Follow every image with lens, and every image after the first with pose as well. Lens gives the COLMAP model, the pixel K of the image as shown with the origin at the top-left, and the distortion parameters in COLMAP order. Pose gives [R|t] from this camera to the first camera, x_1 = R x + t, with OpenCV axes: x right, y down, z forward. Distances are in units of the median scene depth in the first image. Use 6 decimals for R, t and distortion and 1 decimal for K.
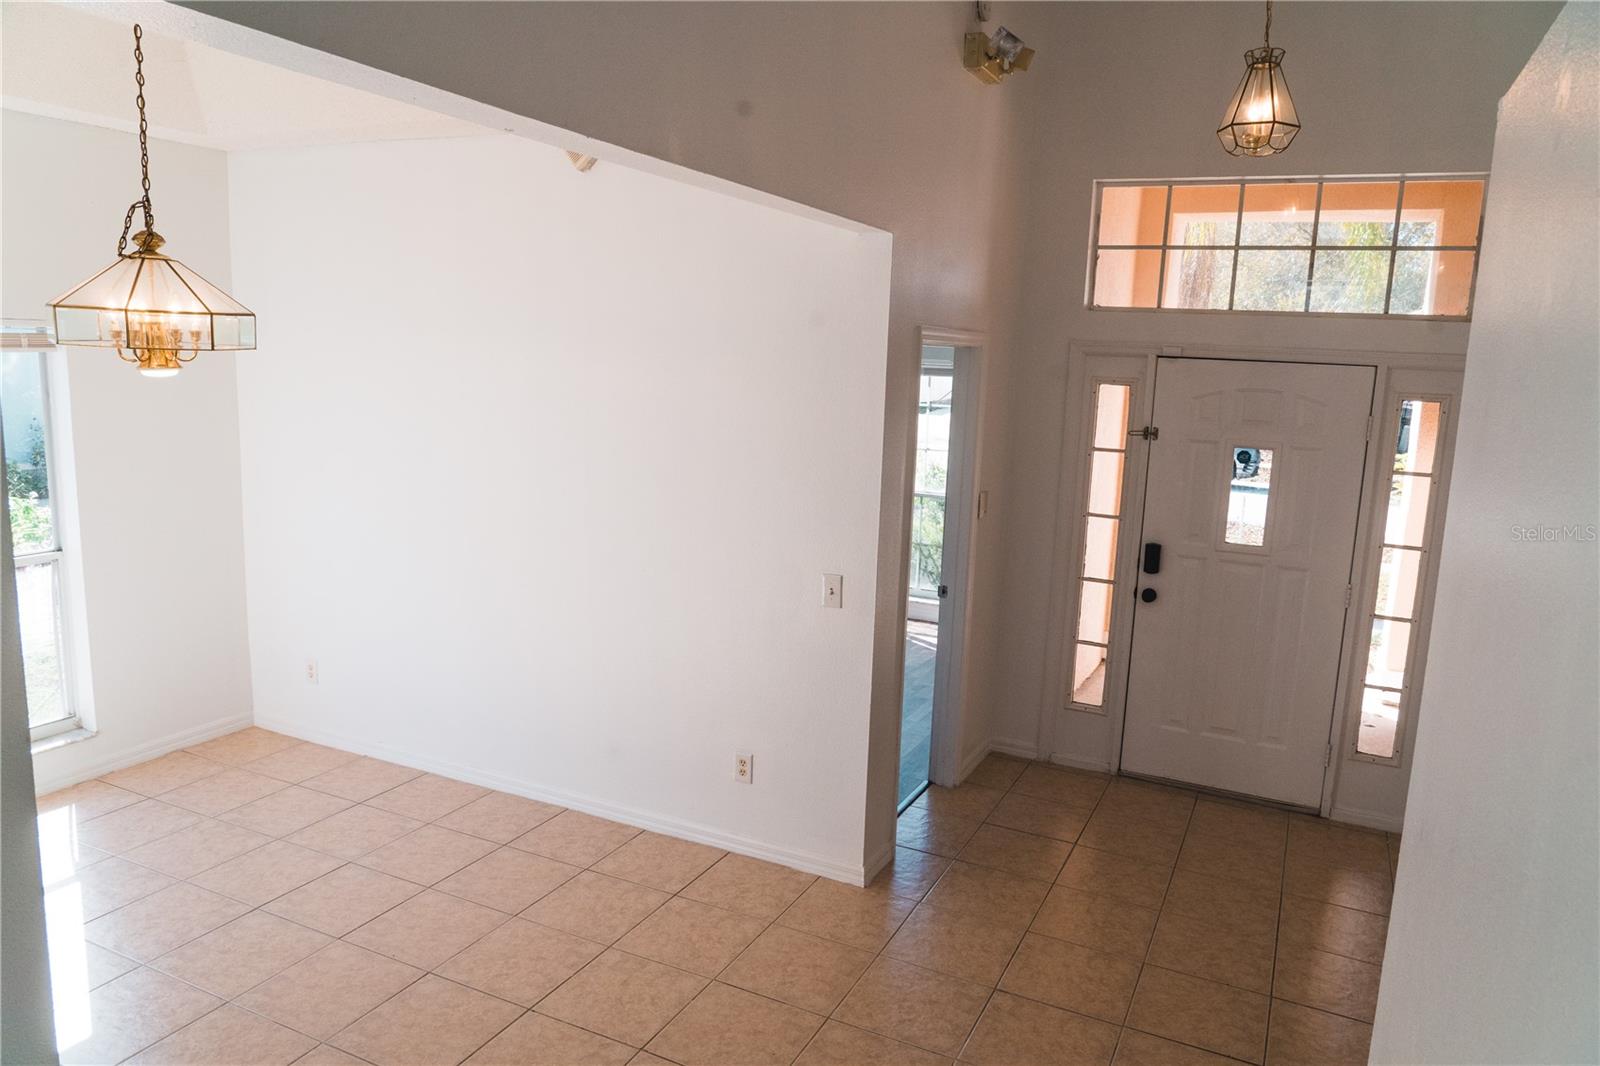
lens RADIAL K [[1074.7, 0, 812.1], [0, 1074.7, 529.1], [0, 0, 1]] dist [-0.024849, 0.001703]
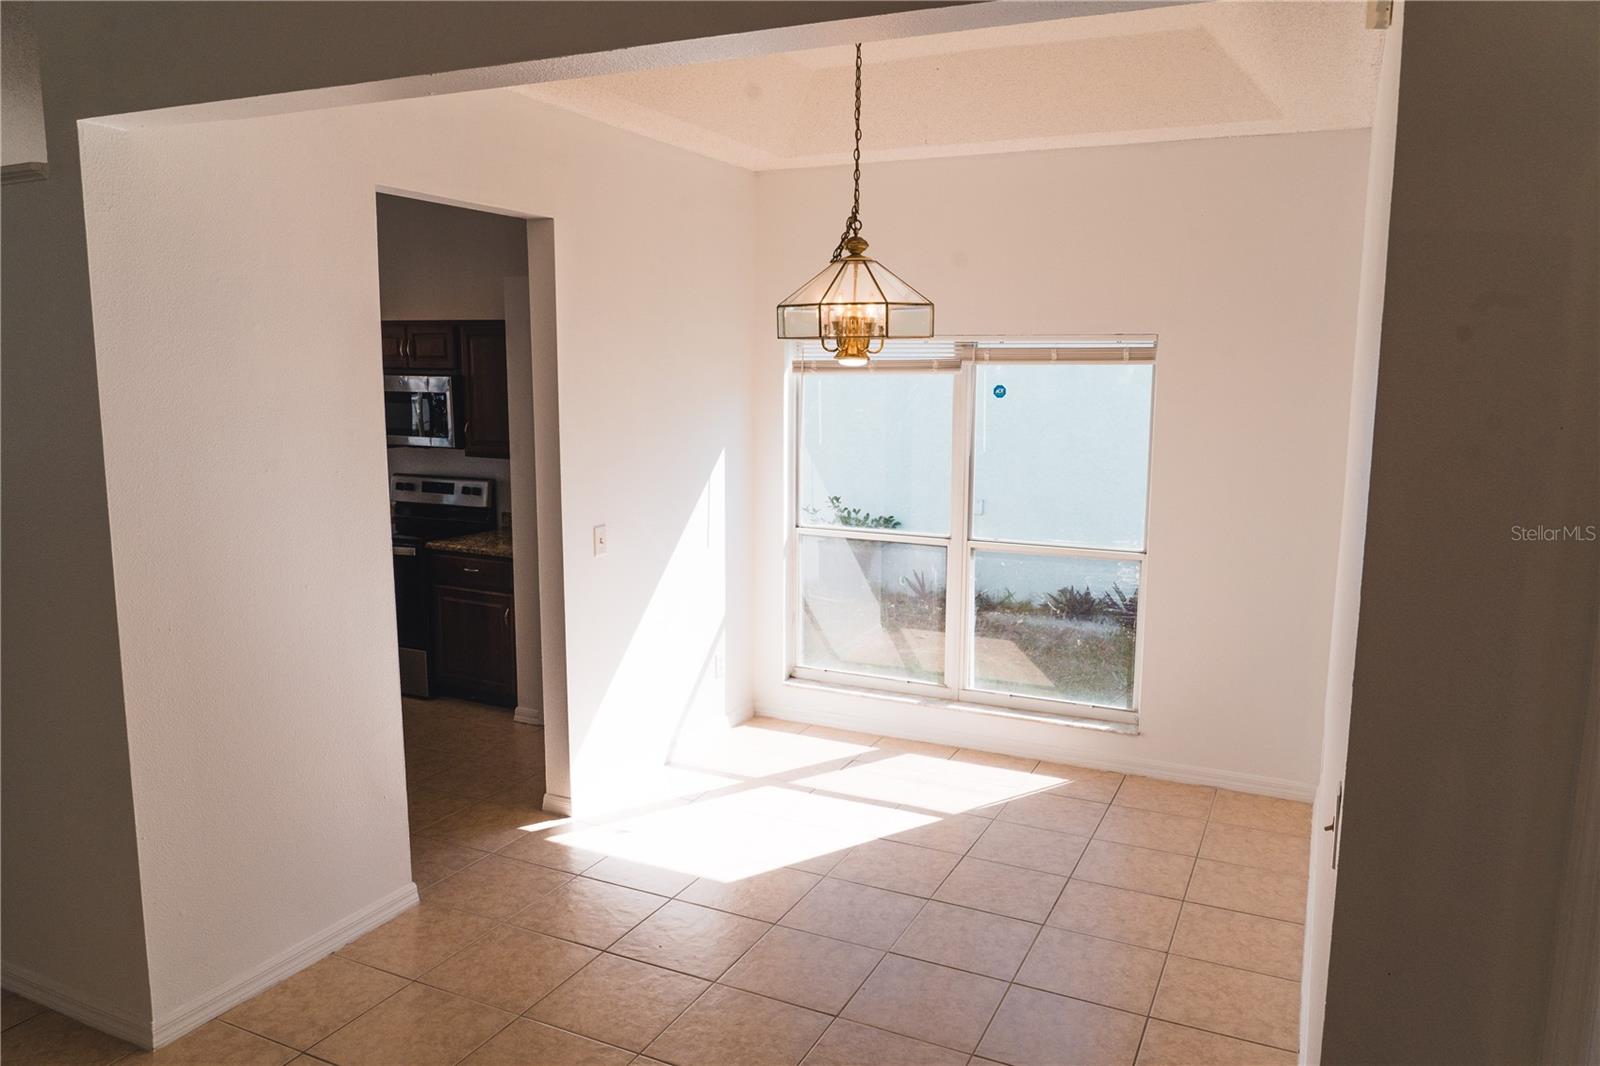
lens RADIAL K [[1112.5, 0, 815.8], [0, 1112.5, 529.1], [0, 0, 1]] dist [-0.031672, 0.020227]
pose [[0.011812, 0.105724, -0.994325, 0.433218], [-0.178515, 0.978643, 0.101935, -0.065022], [0.983866, 0.176298, 0.030433, 0.727904]]
